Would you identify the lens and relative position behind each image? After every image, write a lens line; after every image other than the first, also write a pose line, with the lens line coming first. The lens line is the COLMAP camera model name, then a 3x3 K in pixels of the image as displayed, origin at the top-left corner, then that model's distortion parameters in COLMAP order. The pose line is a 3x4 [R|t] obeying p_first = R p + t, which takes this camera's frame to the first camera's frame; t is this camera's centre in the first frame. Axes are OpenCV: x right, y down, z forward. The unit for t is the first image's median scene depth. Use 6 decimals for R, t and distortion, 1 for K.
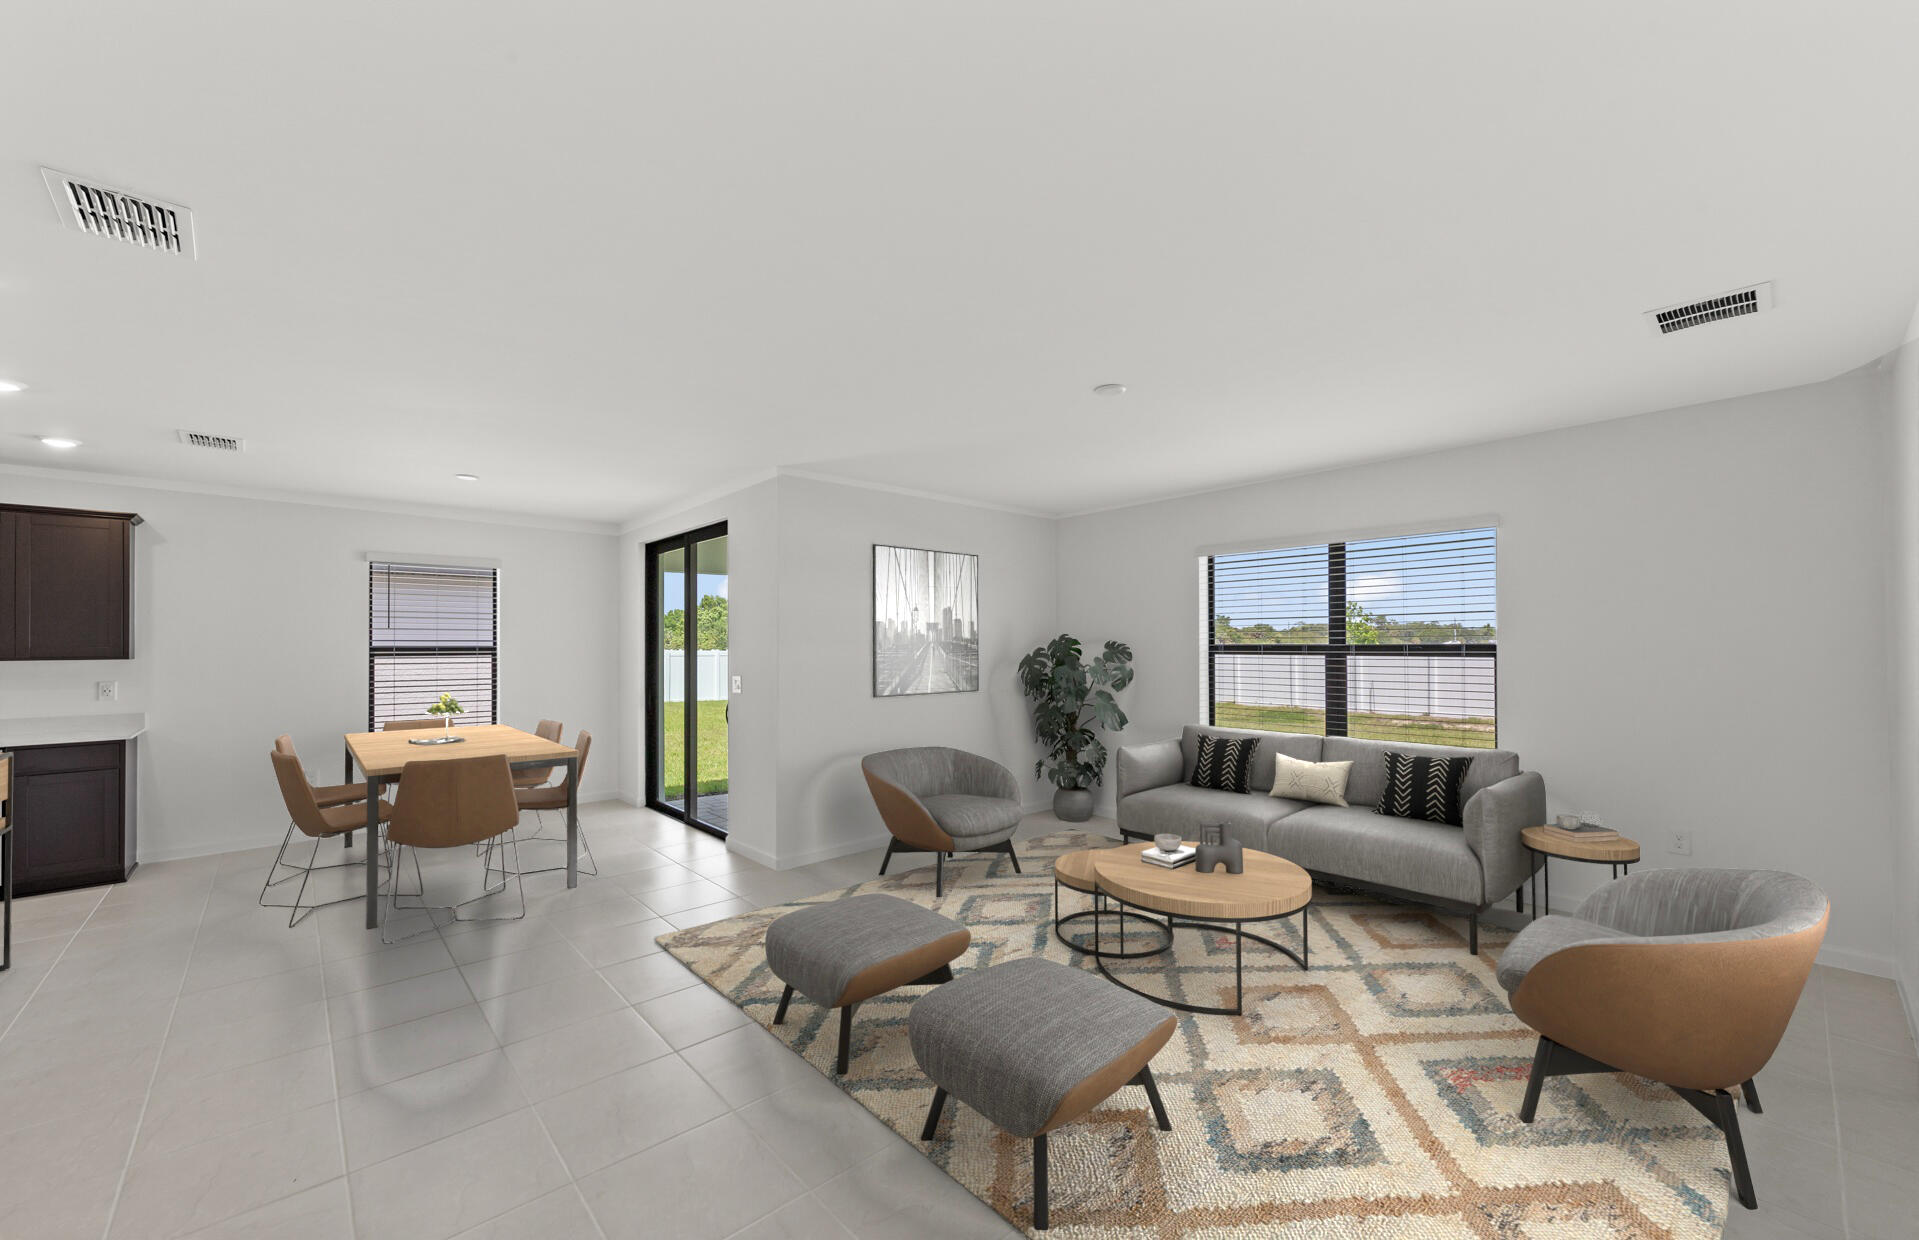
lens RADIAL K [[742.8, 0, 960.9], [0, 742.8, 611.9], [0, 0, 1]] dist [0.014838, 0.000035]
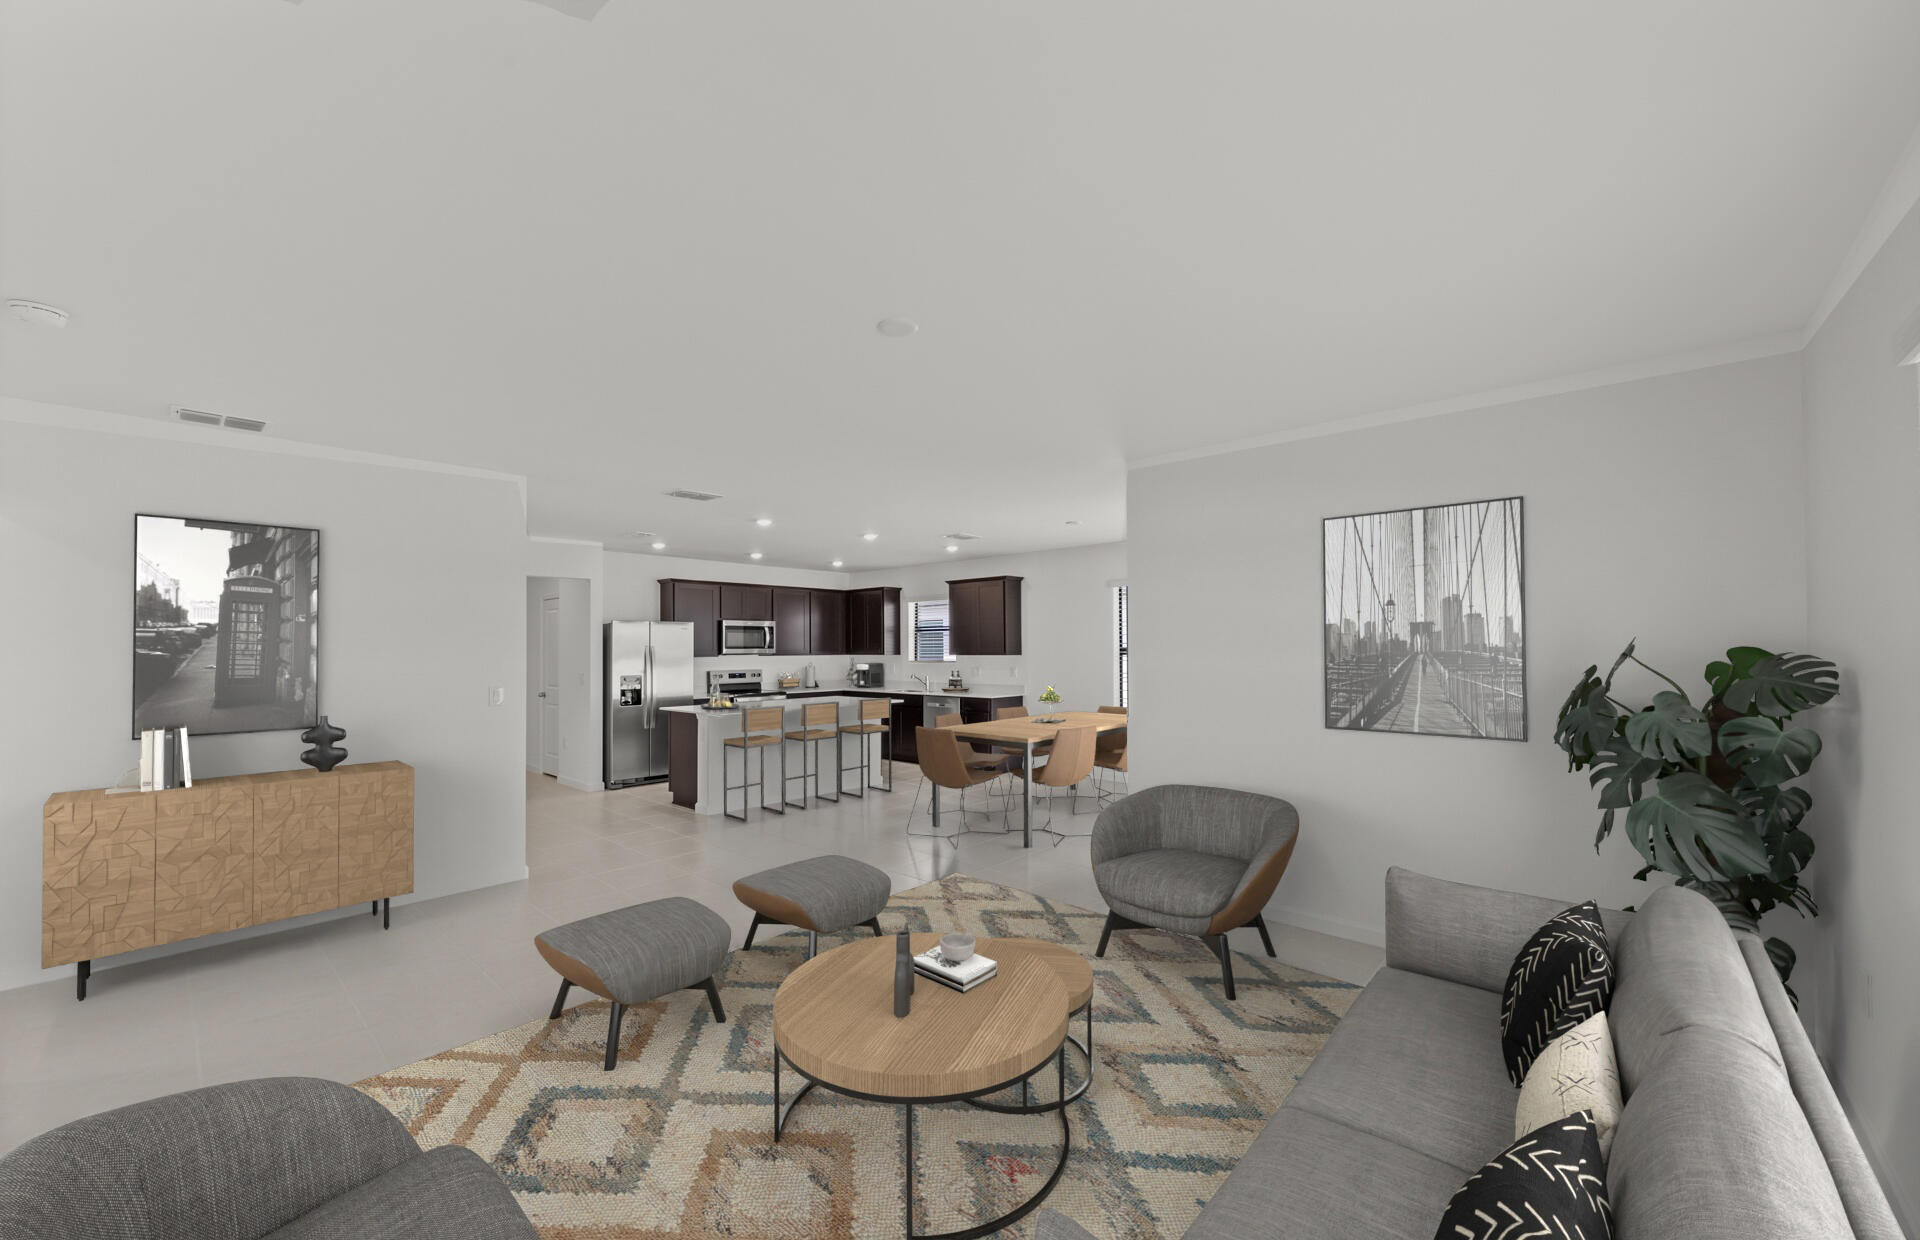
lens RADIAL K [[743.2, 0, 961.2], [0, 743.2, 641.4], [0, 0, 1]] dist [0.014838, 0.000035]
pose [[0.089043, 0.001608, -0.996026, 0.582972], [0.050567, 0.998702, 0.006133, 0.007327], [0.994743, -0.050913, 0.088847, 0.568400]]
